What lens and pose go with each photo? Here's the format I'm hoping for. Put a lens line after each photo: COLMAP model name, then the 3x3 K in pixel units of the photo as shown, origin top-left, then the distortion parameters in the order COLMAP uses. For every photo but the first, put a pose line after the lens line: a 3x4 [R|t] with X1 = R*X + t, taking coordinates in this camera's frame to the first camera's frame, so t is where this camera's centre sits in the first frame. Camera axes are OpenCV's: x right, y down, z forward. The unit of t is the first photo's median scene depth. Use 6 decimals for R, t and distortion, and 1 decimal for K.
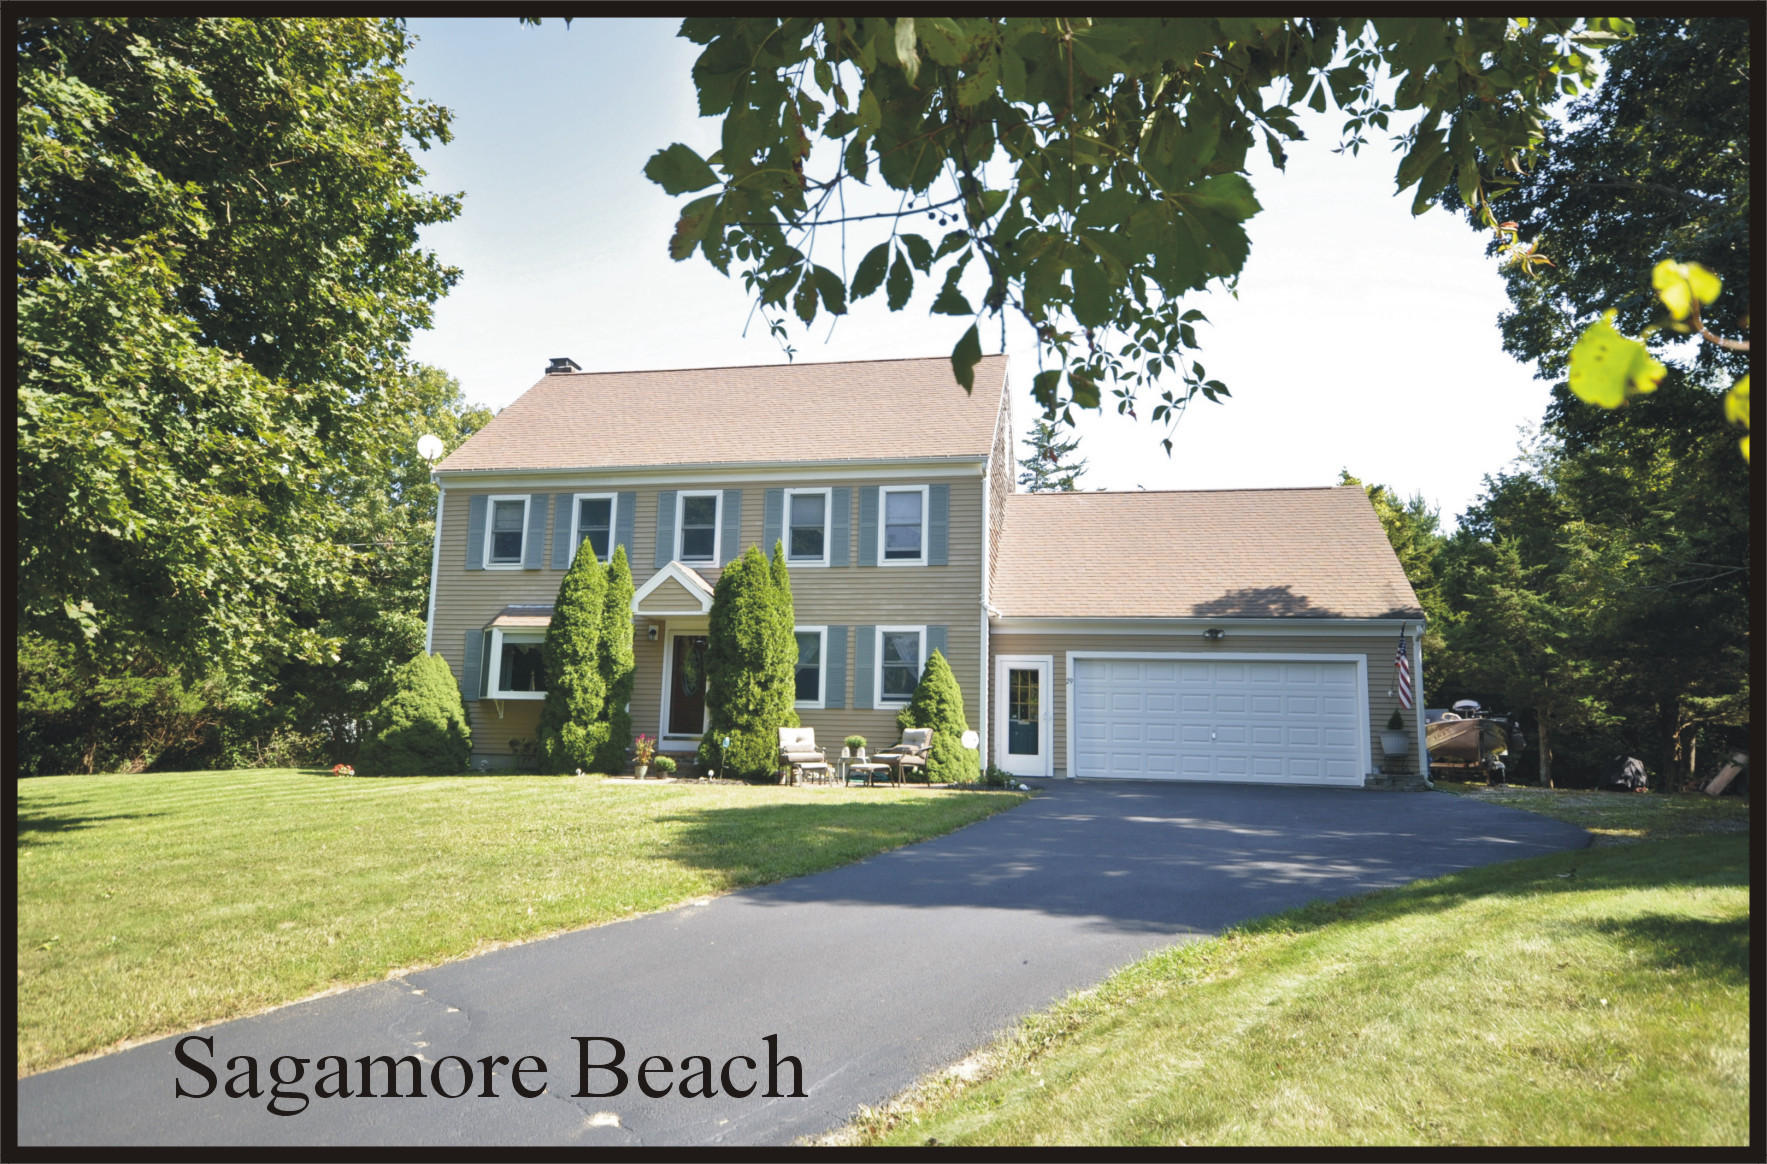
lens RADIAL K [[1117.3, 0, 879.8], [0, 1117.3, 579.5], [0, 0, 1]] dist [-0.003202, -0.000495]
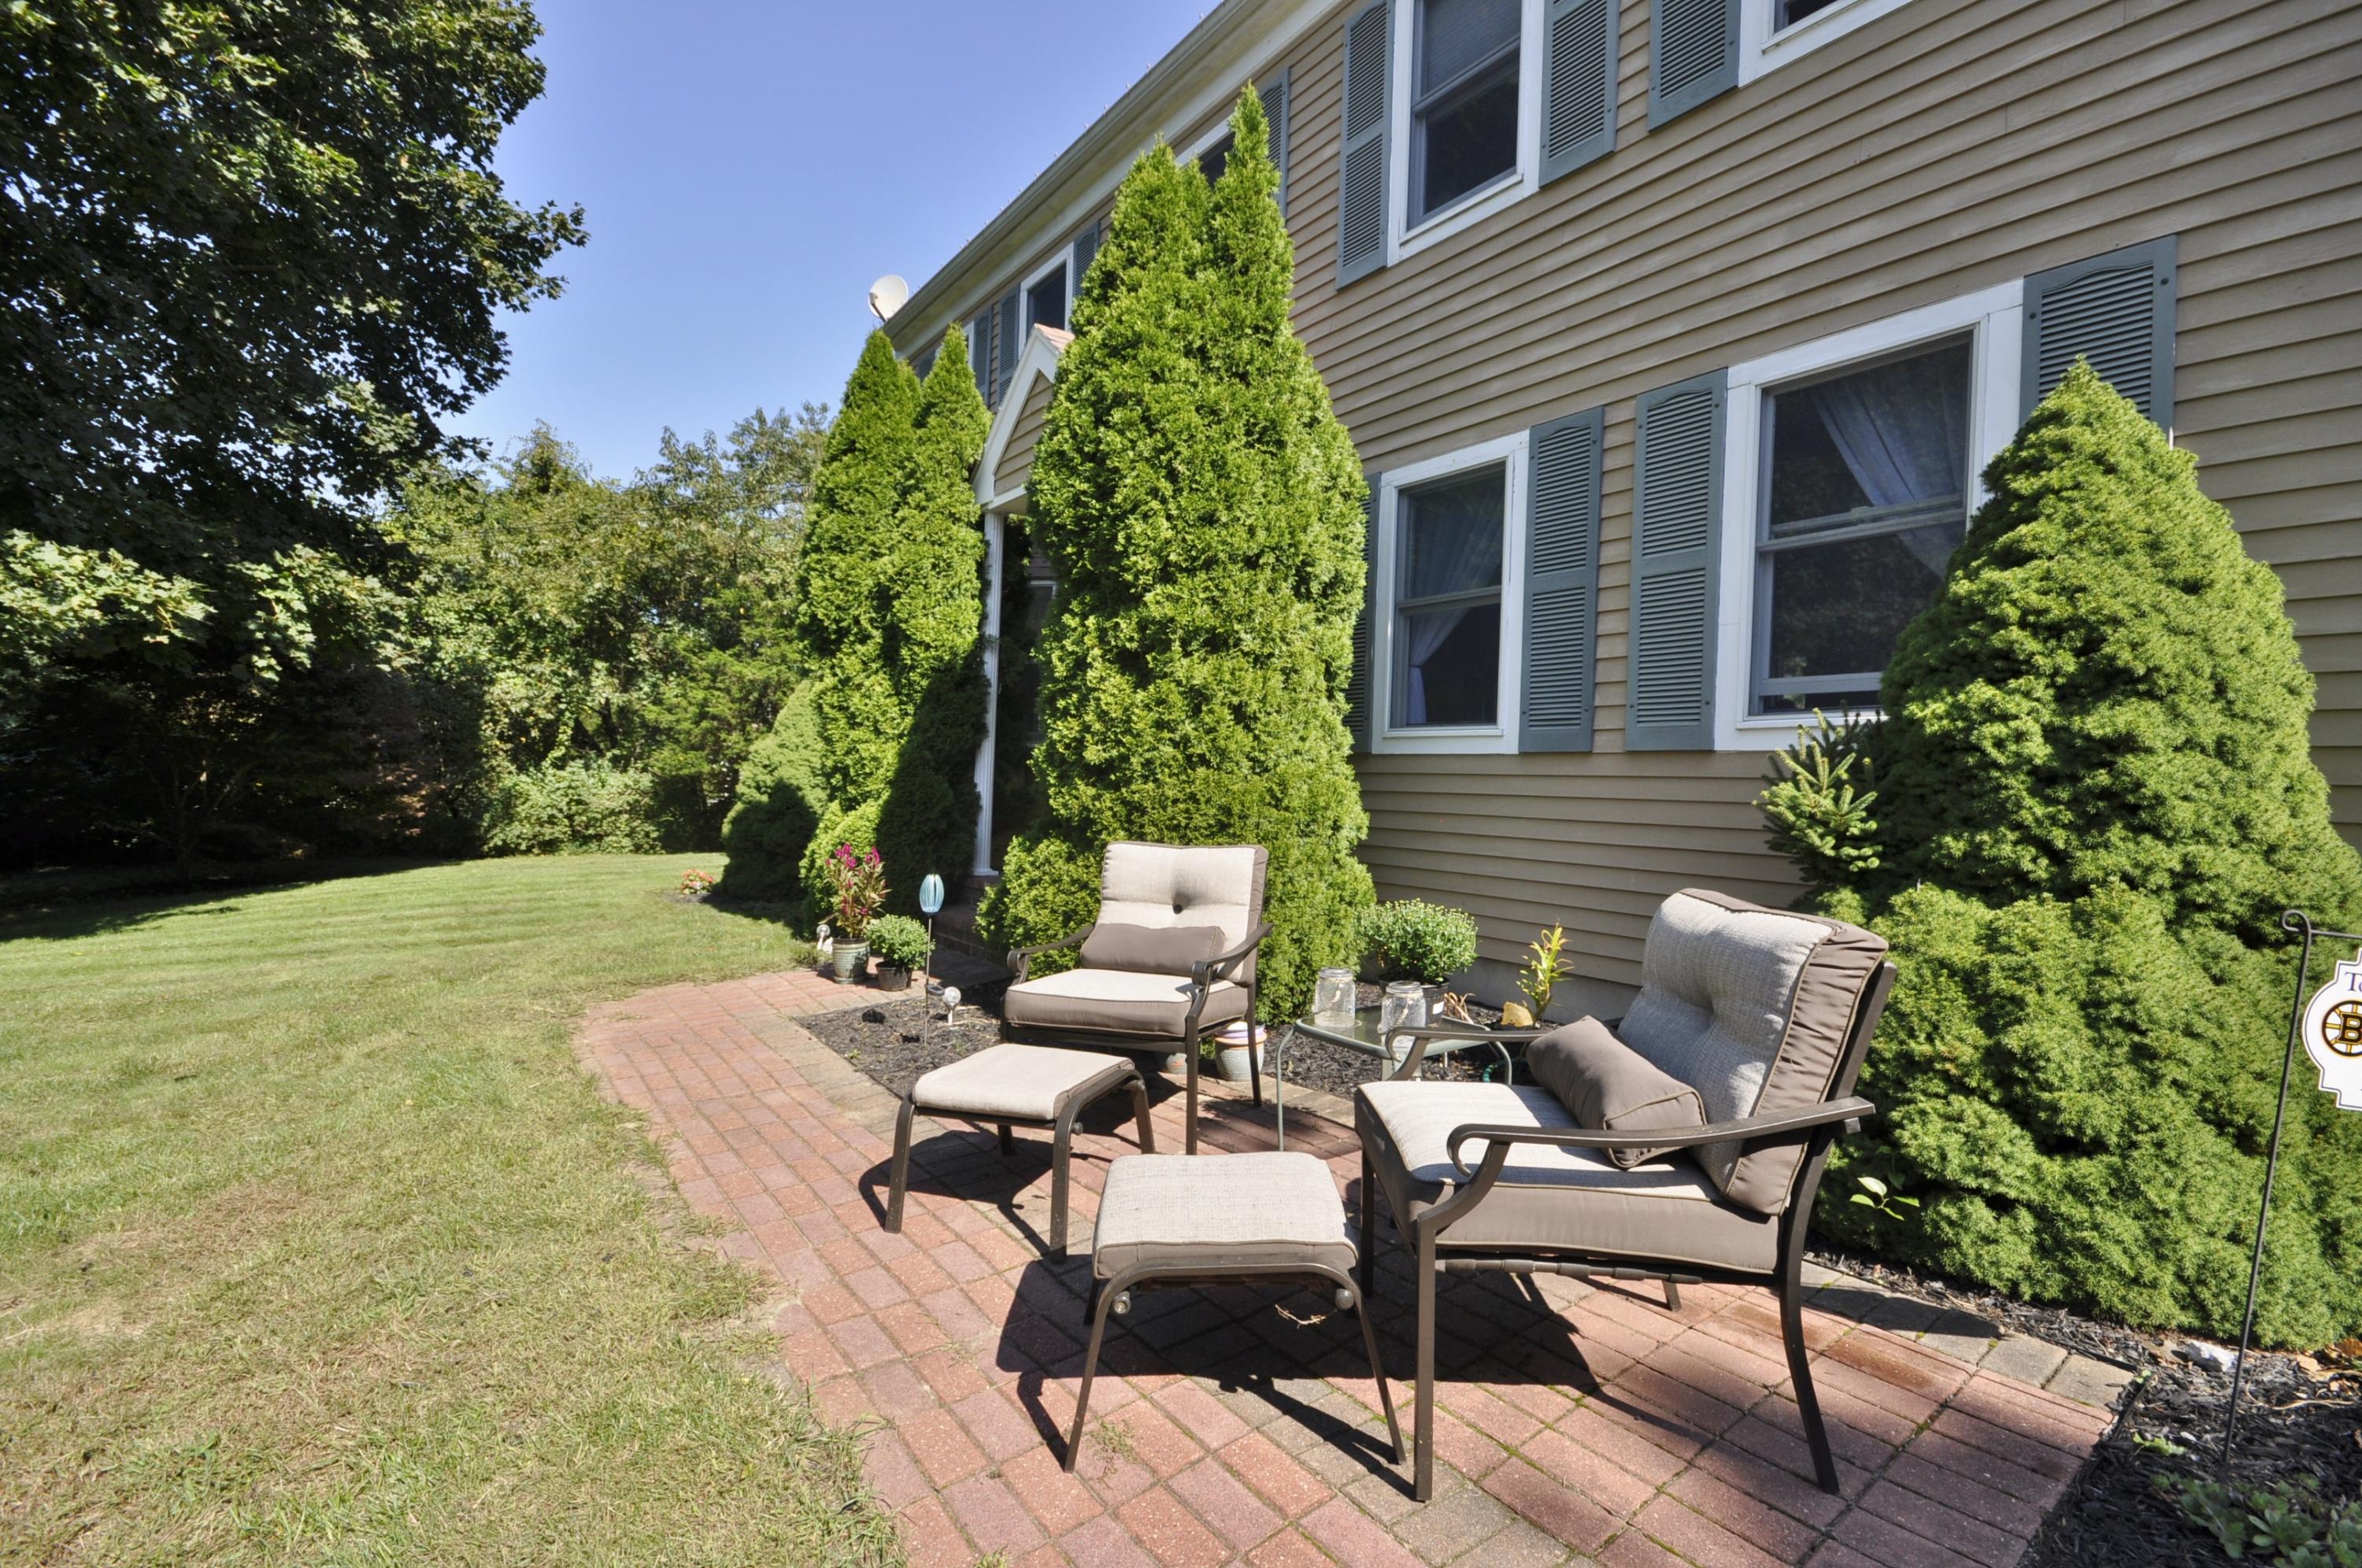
lens RADIAL K [[1043.1, 0, 1174.4], [0, 1043.1, 789.0], [0, 0, 1]] dist [-0.001310, -0.002171]
pose [[0.729308, 0.001254, -0.684184, 0.057191], [0.094188, 0.990293, 0.102214, 0.092955], [0.677671, -0.138988, 0.722111, 0.783797]]
